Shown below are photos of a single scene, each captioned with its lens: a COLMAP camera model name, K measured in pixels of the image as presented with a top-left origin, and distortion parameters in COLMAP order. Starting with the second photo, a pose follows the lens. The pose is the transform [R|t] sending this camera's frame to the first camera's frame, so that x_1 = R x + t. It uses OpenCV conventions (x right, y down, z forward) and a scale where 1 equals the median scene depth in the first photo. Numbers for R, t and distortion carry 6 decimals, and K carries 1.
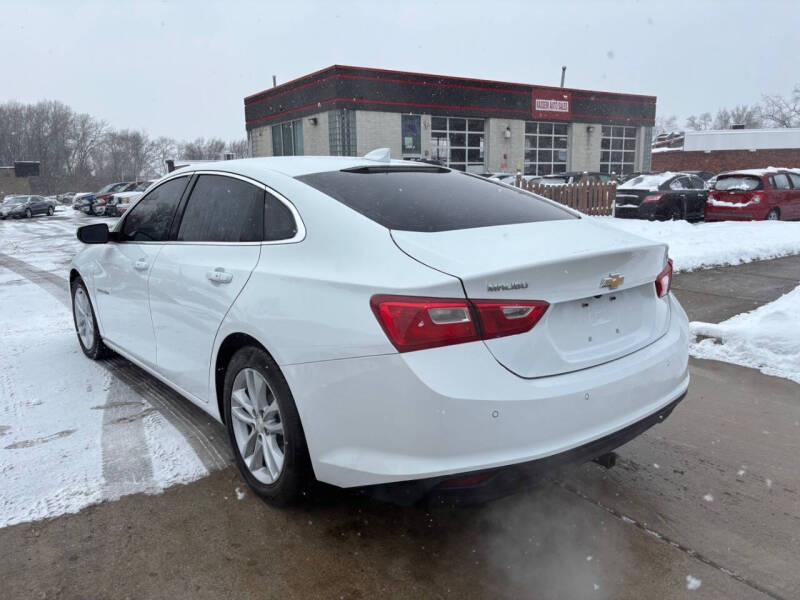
lens RADIAL K [[599.8, 0, 399.1], [0, 599.8, 302.7], [0, 0, 1]] dist [0.038171, -0.033200]
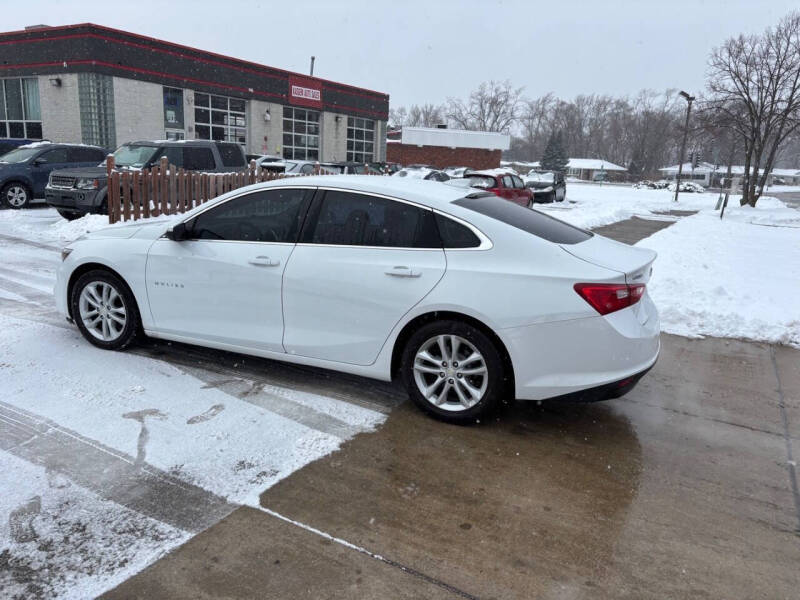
lens RADIAL K [[599.8, 0, 401.9], [0, 599.8, 300.1], [0, 0, 1]] dist [0.038171, -0.033200]
pose [[0.890676, -0.042428, 0.452654, -0.608939], [0.027235, 0.998827, 0.040033, -0.022873], [-0.453821, -0.023329, 0.890787, -0.155161]]
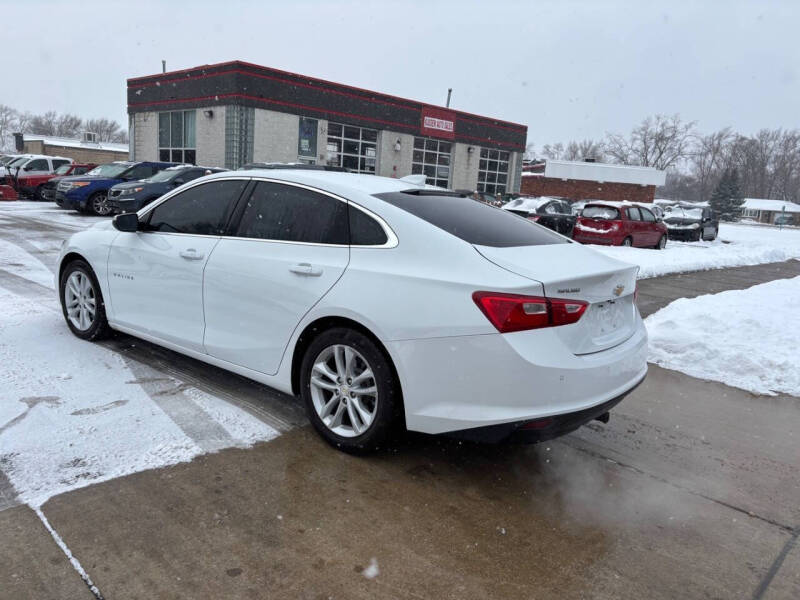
lens RADIAL K [[599.8, 0, 394.7], [0, 599.8, 300.2], [0, 0, 1]] dist [0.038171, -0.033200]
pose [[0.975470, 0.047660, 0.214913, -0.248412], [-0.045709, 0.998856, -0.014041, 0.016803], [-0.215336, 0.003873, 0.976532, -0.150100]]
